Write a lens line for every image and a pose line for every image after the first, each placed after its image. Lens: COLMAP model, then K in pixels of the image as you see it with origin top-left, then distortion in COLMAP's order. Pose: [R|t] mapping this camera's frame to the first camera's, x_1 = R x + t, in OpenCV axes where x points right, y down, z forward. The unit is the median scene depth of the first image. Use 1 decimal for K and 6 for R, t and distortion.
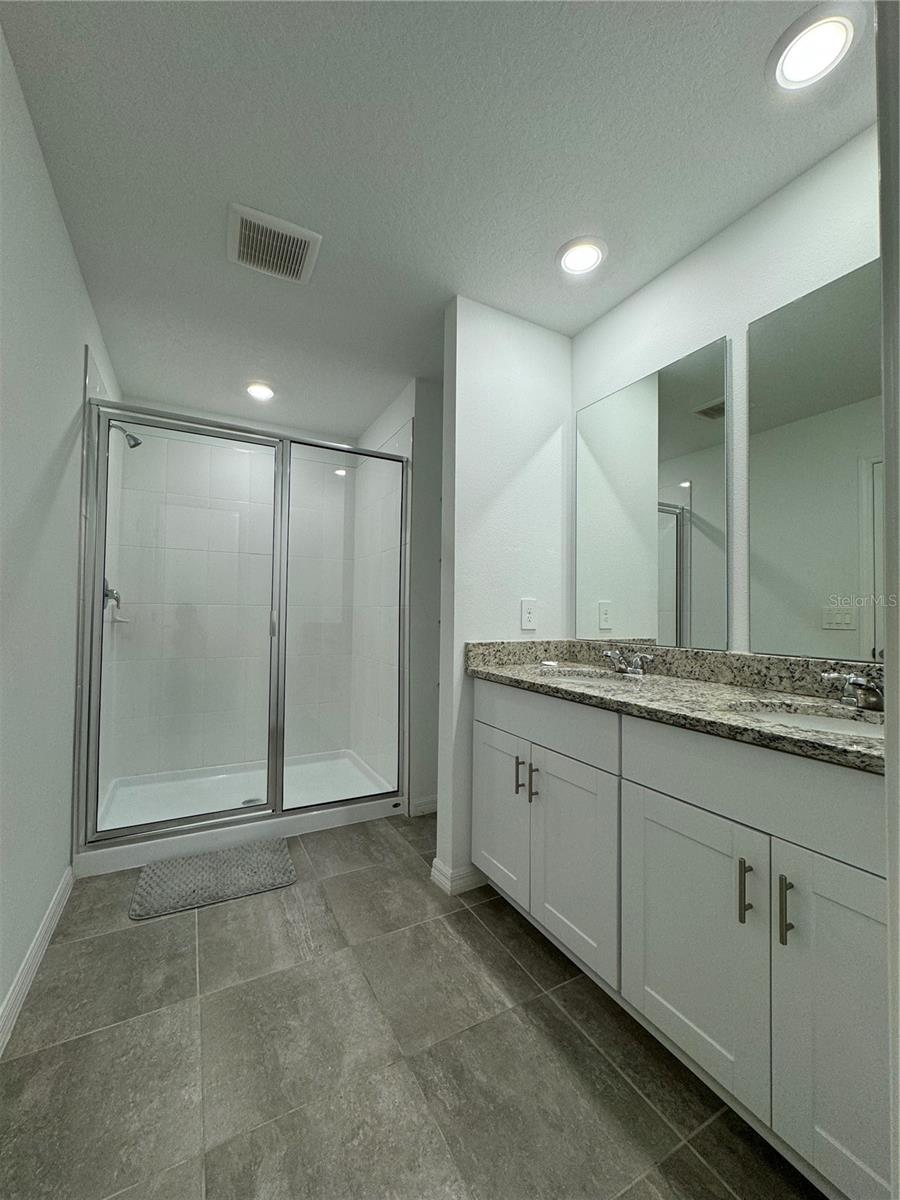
lens RADIAL K [[476.4, 0, 449.9], [0, 476.4, 599.9], [0, 0, 1]] dist [0.001961, -0.000476]
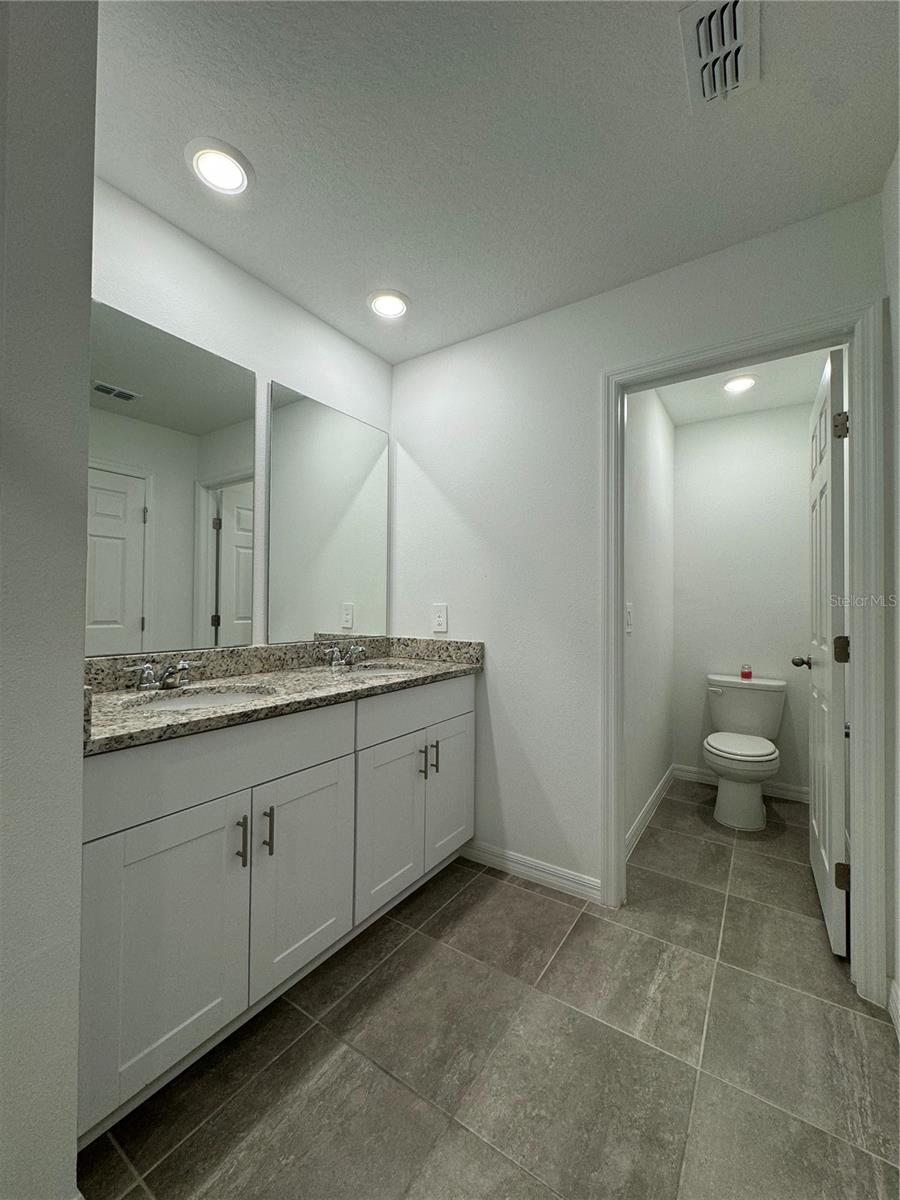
lens RADIAL K [[476.4, 0, 449.4], [0, 476.4, 601.4], [0, 0, 1]] dist [0.001961, -0.000476]
pose [[-0.458693, -0.007494, 0.888563, -0.773706], [-0.037989, 0.999216, -0.011184, -0.007112], [-0.887783, -0.038886, -0.458618, 1.267896]]
